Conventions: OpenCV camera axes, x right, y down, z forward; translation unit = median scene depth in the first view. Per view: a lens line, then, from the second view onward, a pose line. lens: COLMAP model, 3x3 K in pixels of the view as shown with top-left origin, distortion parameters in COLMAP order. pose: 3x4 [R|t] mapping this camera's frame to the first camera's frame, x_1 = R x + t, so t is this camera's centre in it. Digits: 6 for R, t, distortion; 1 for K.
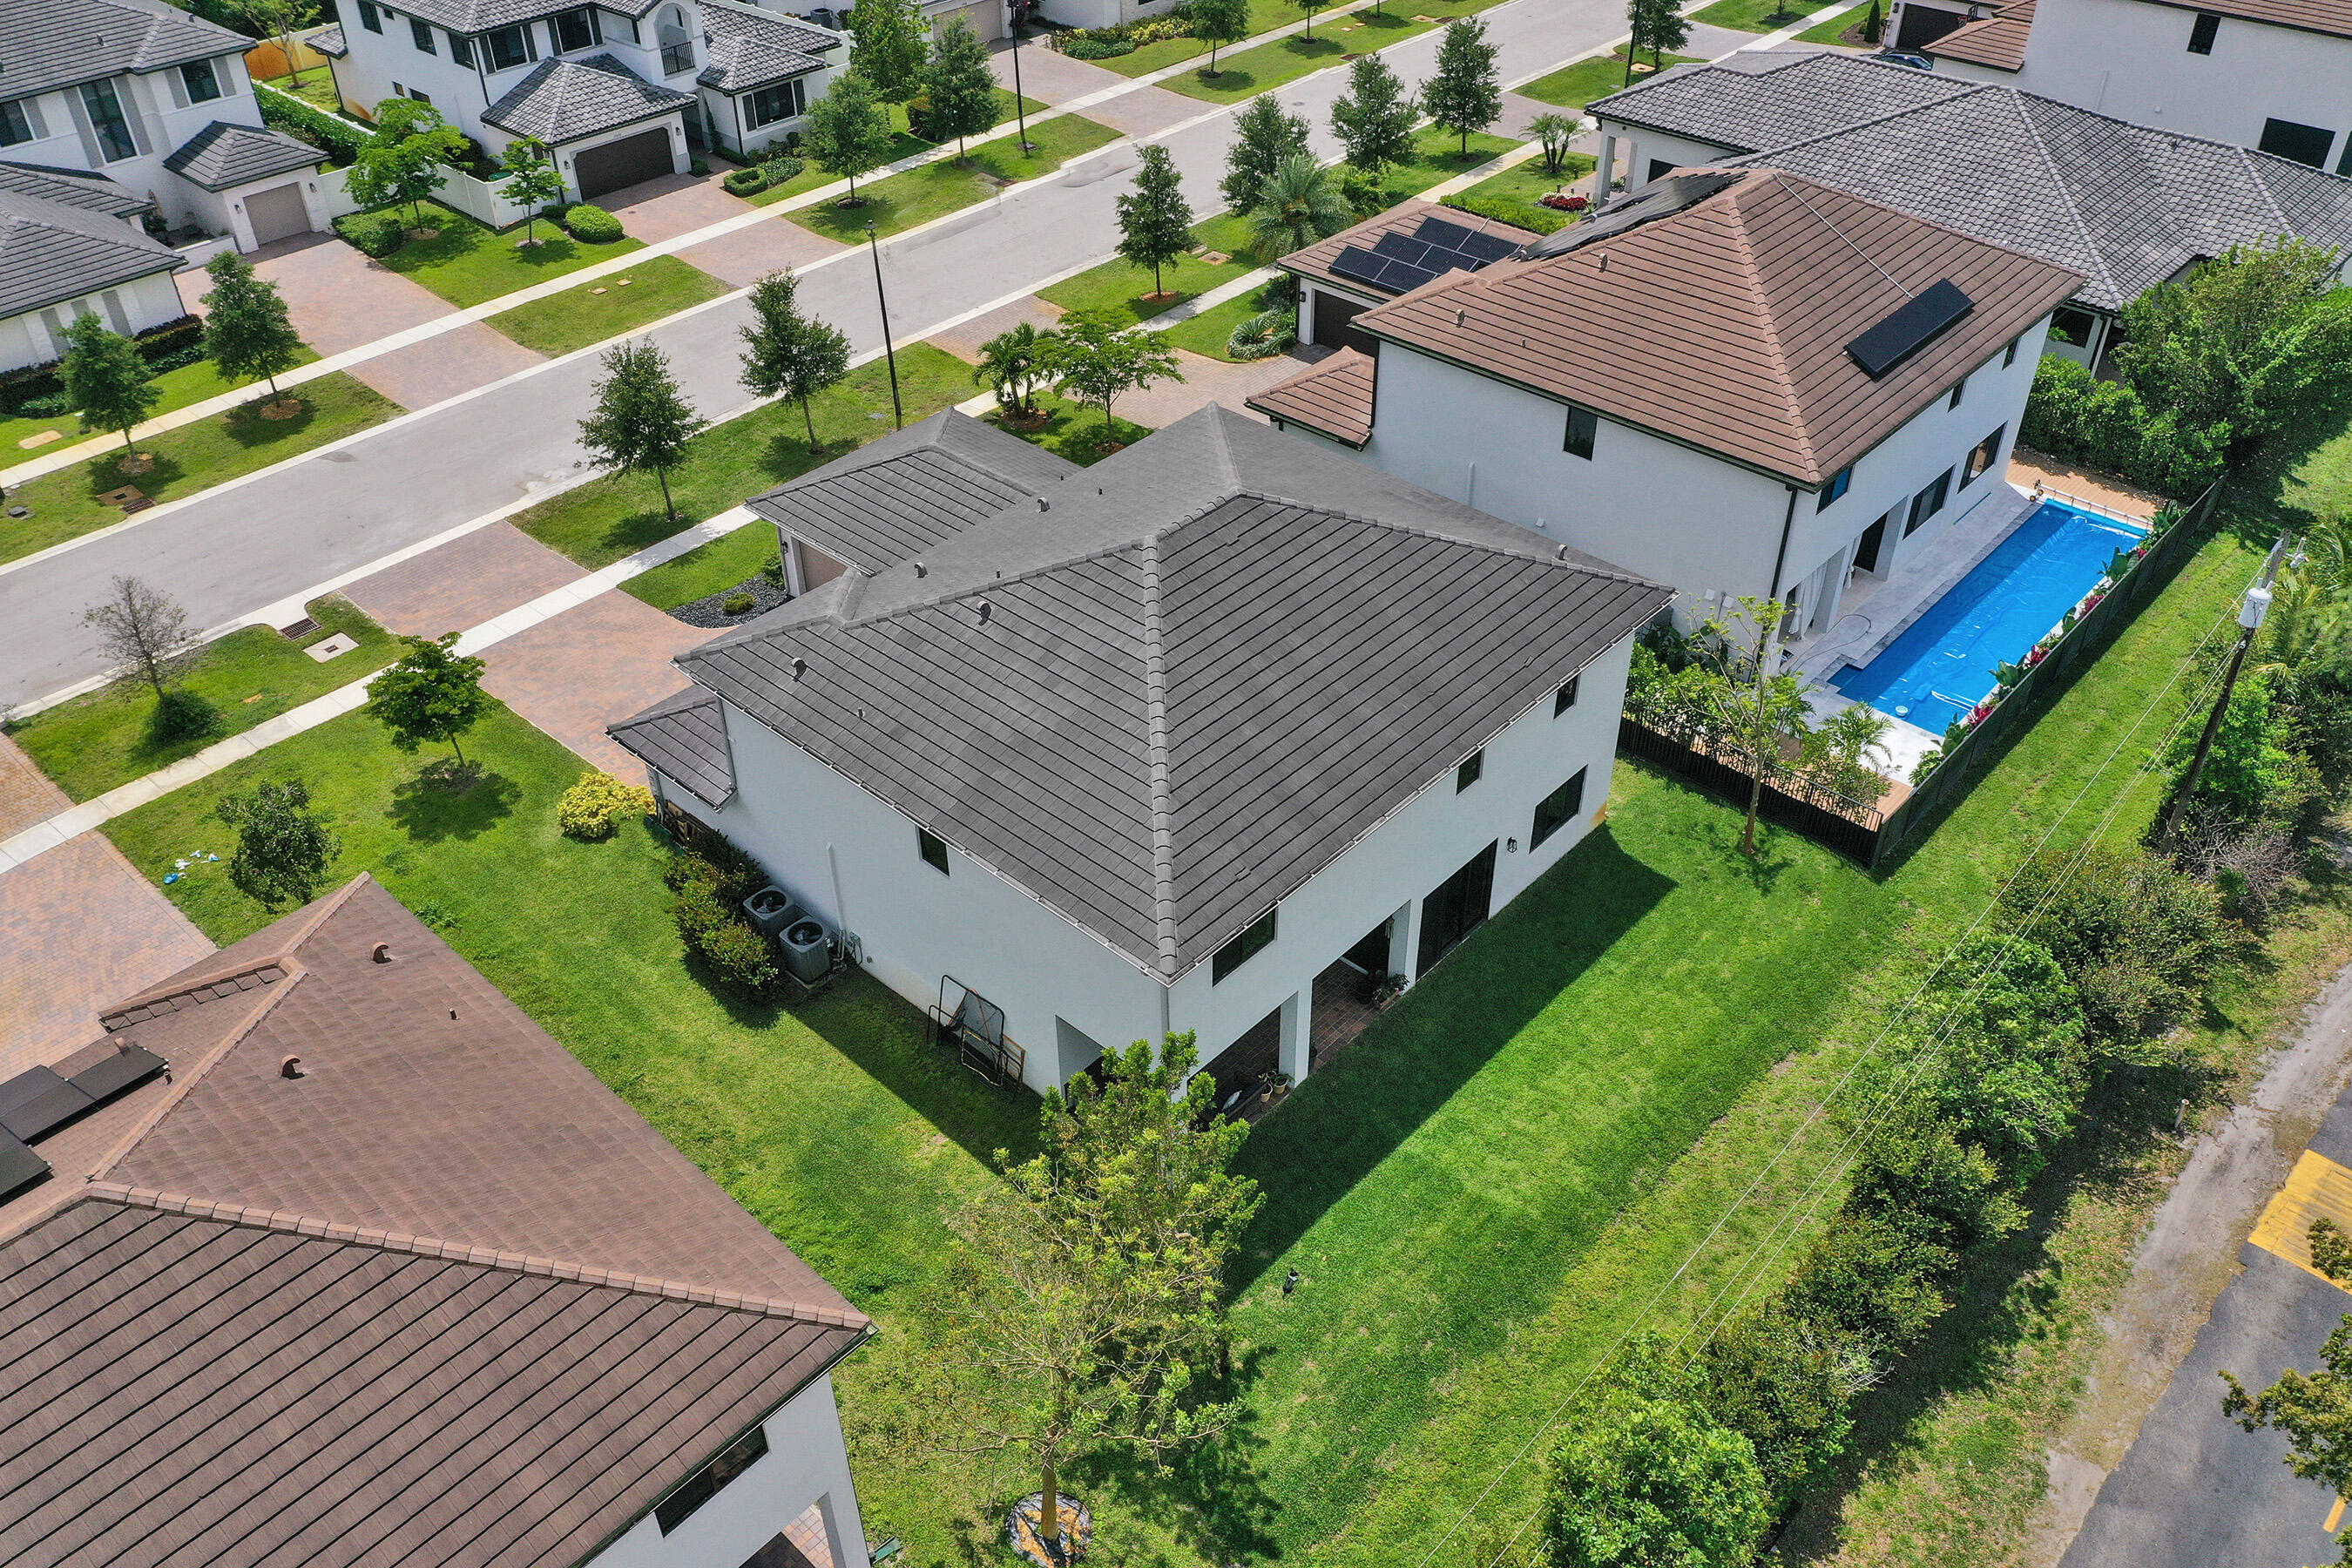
lens RADIAL K [[1861.4, 0, 1167.5], [0, 1861.4, 772.6], [0, 0, 1]] dist [-0.000588, -0.002263]
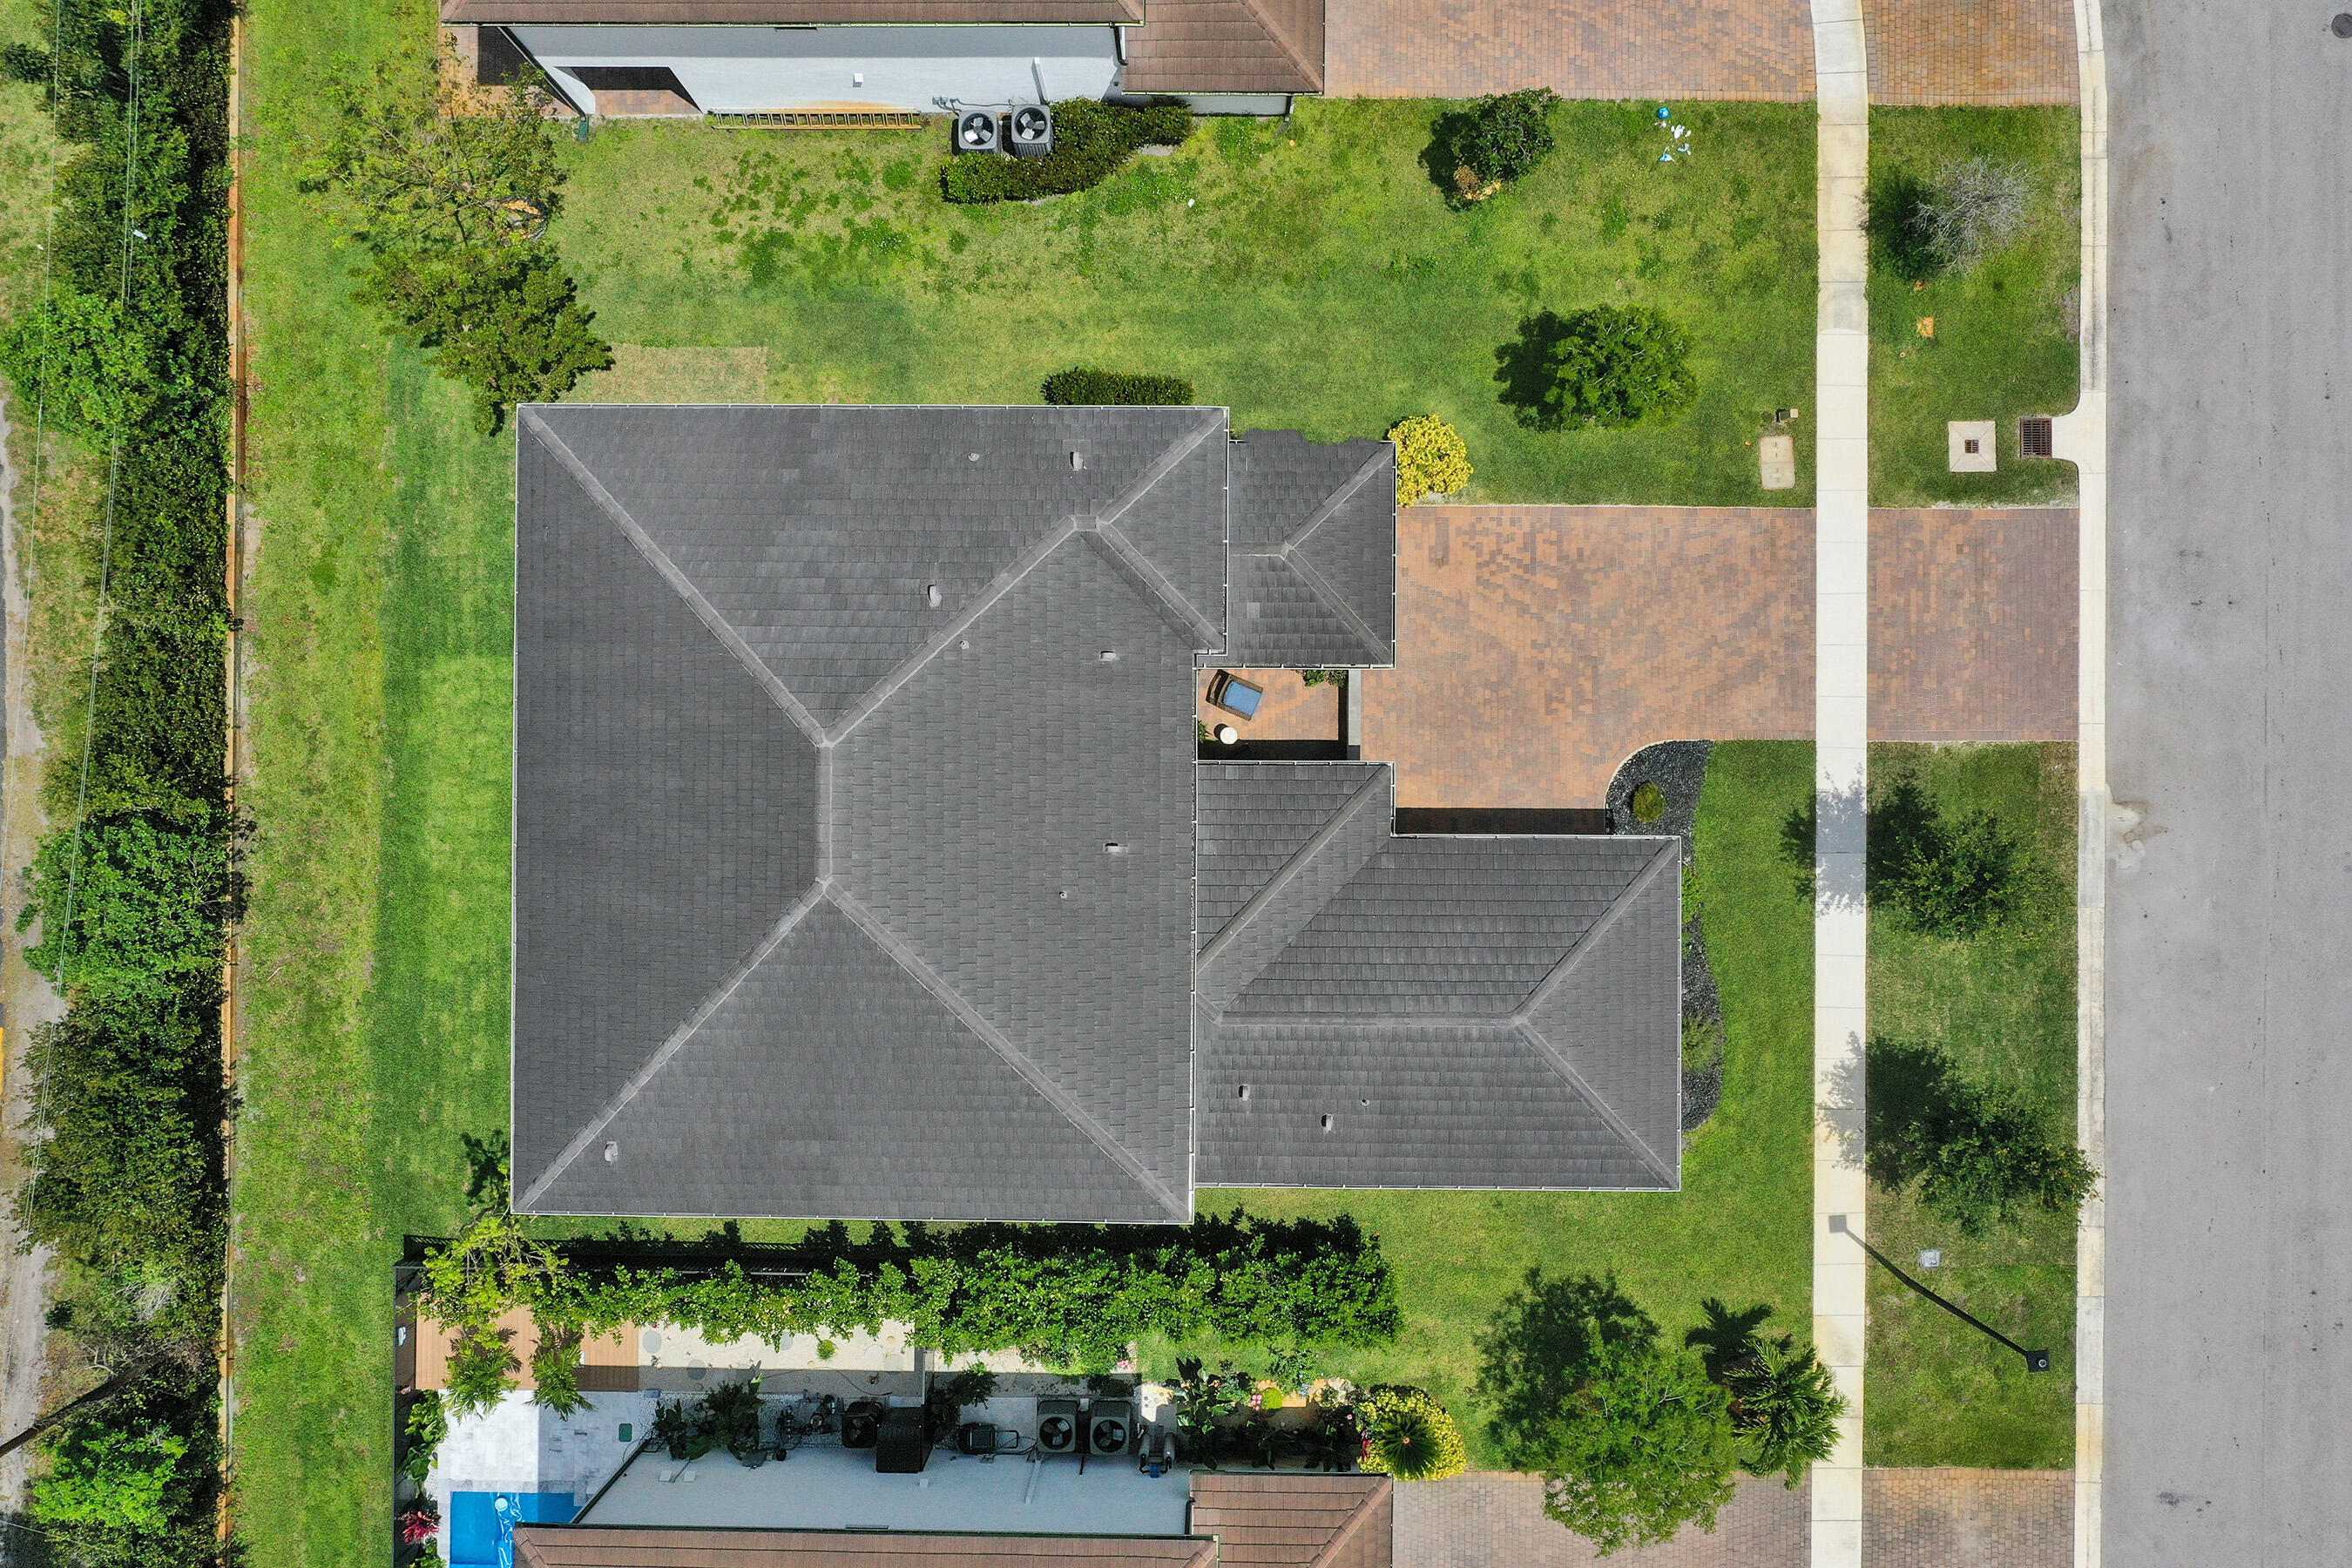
lens RADIAL K [[1861.4, 0, 1193.1], [0, 1861.4, 791.3], [0, 0, 1]] dist [-0.000588, -0.002263]
pose [[-0.734738, 0.677903, 0.024663, -0.103834], [-0.391663, -0.453624, 0.800516, -0.653042], [0.553860, 0.578510, 0.598804, 0.382885]]
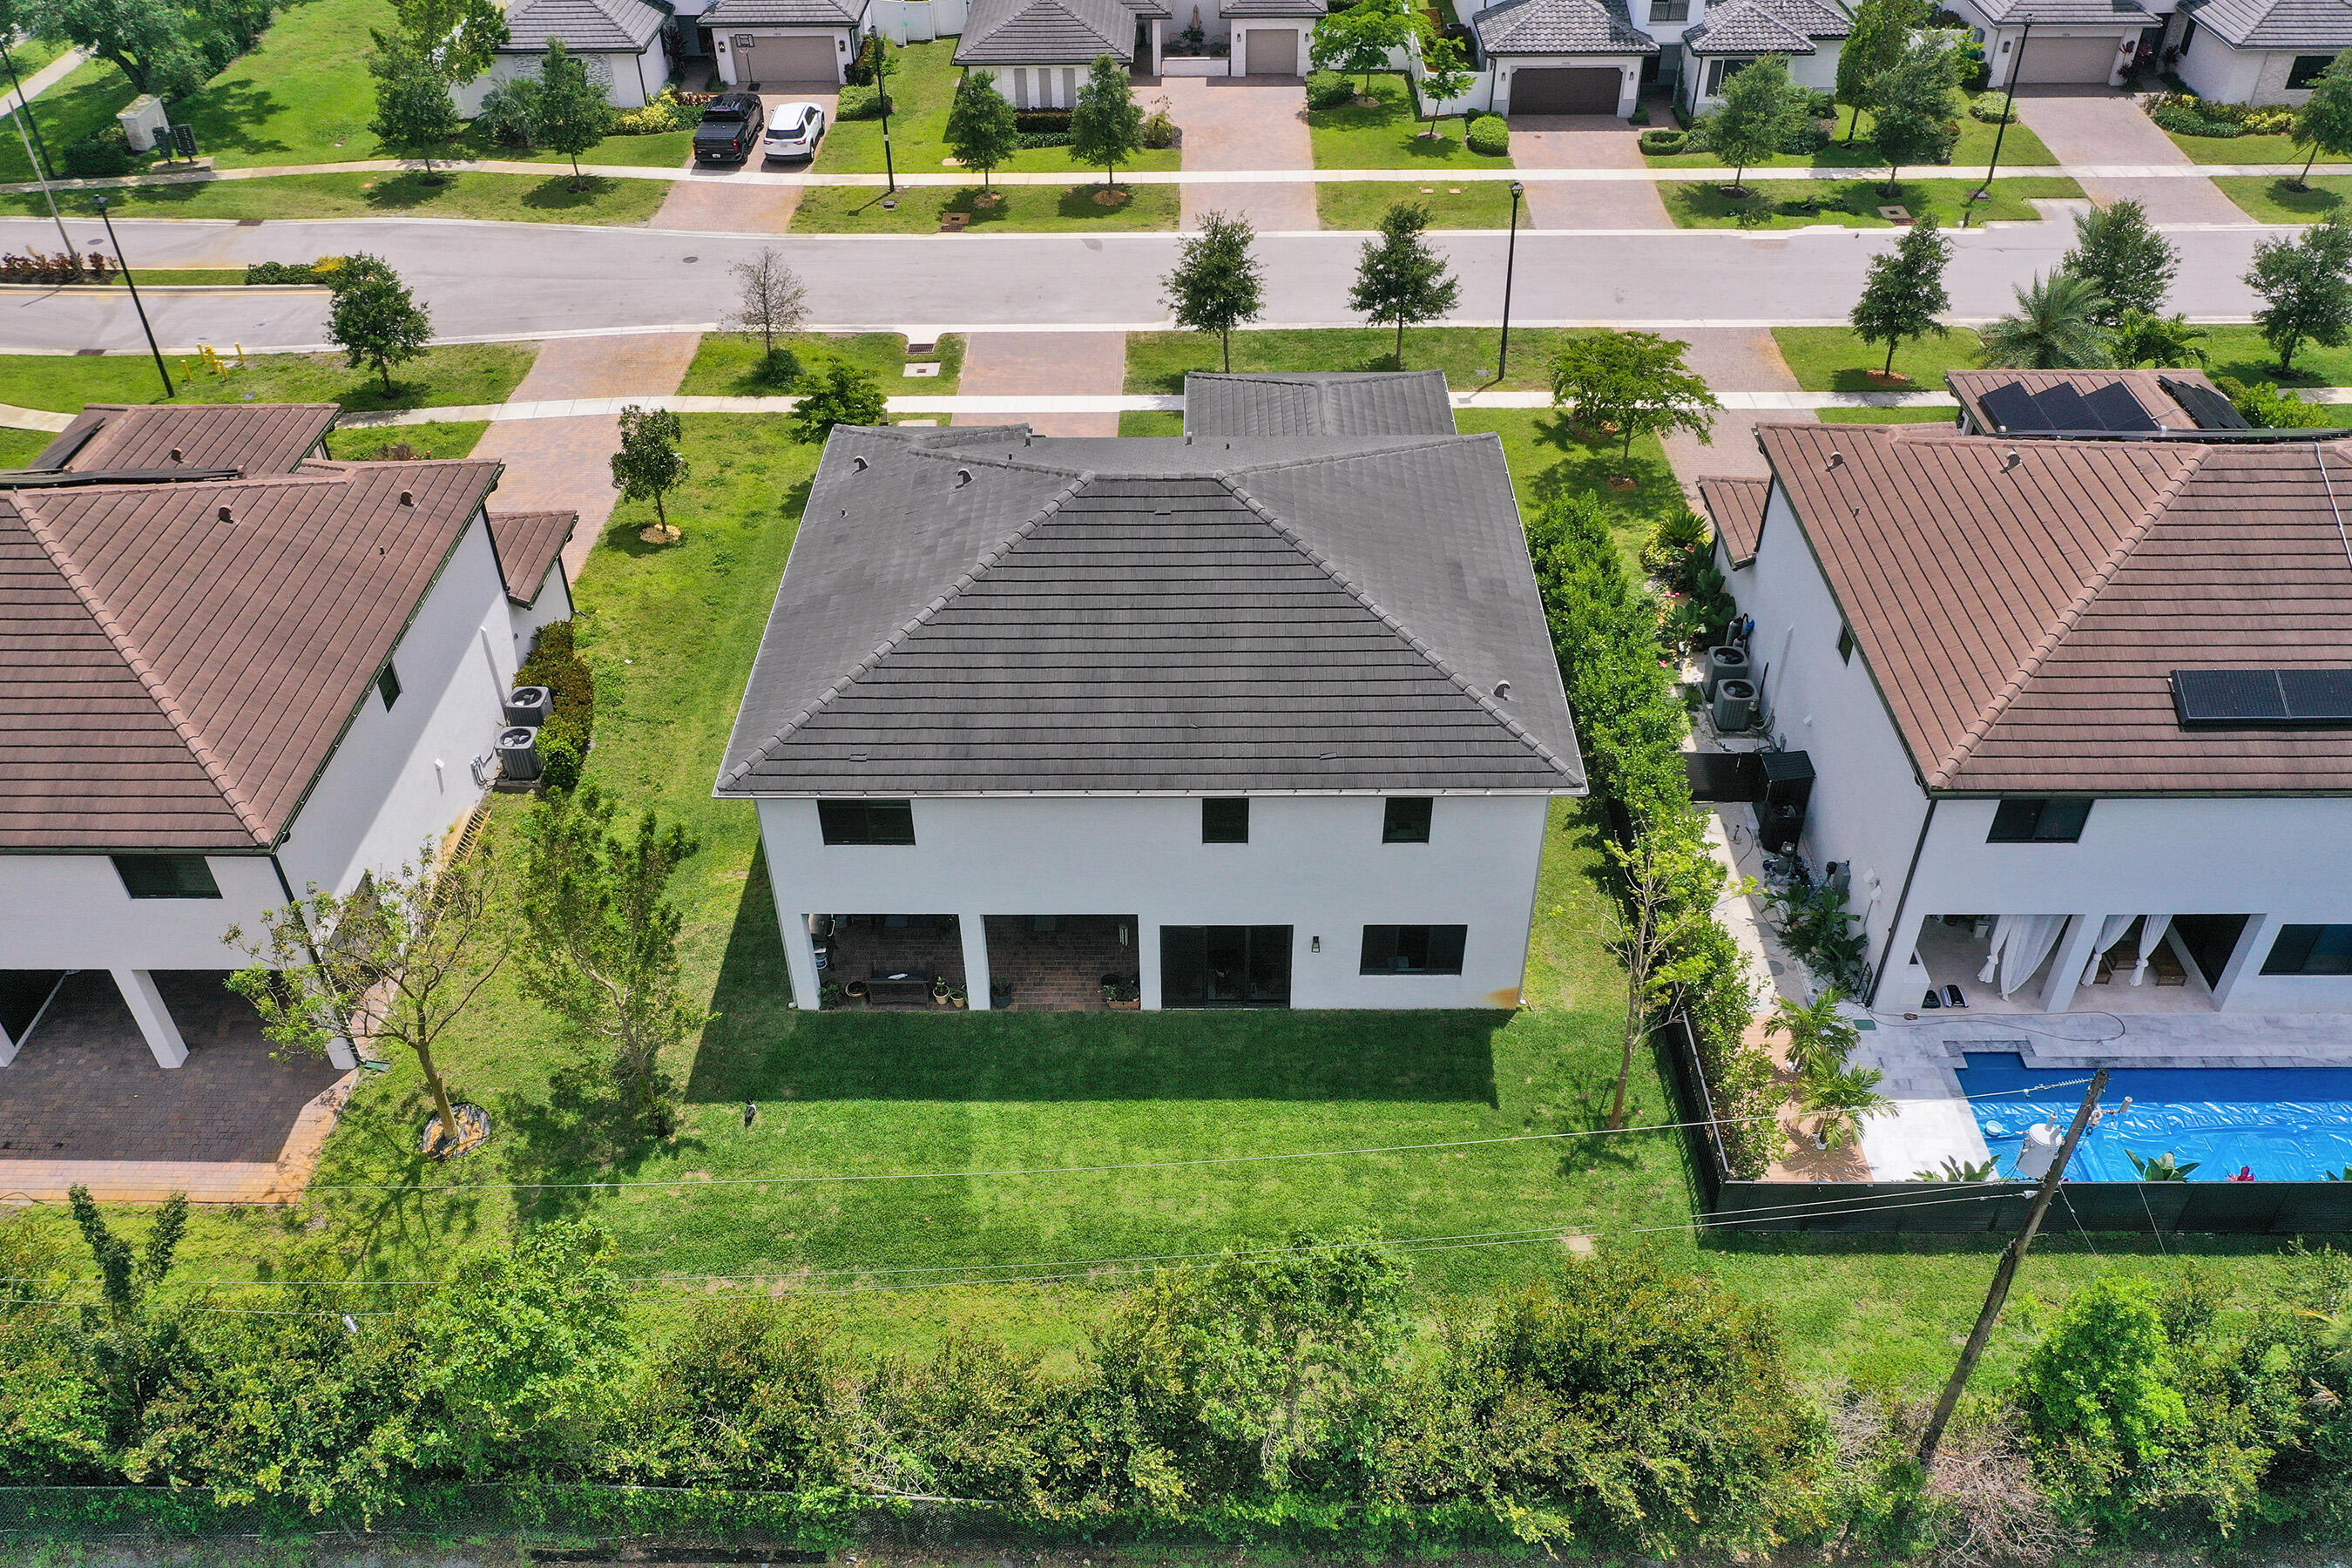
lens RADIAL K [[1861.4, 0, 1178.6], [0, 1861.4, 773.5], [0, 0, 1]] dist [-0.000588, -0.002263]
pose [[0.674176, 0.466174, -0.572860, 0.473899], [-0.449445, 0.874436, 0.182651, -0.130952], [0.586076, 0.134330, 0.799043, 0.154636]]
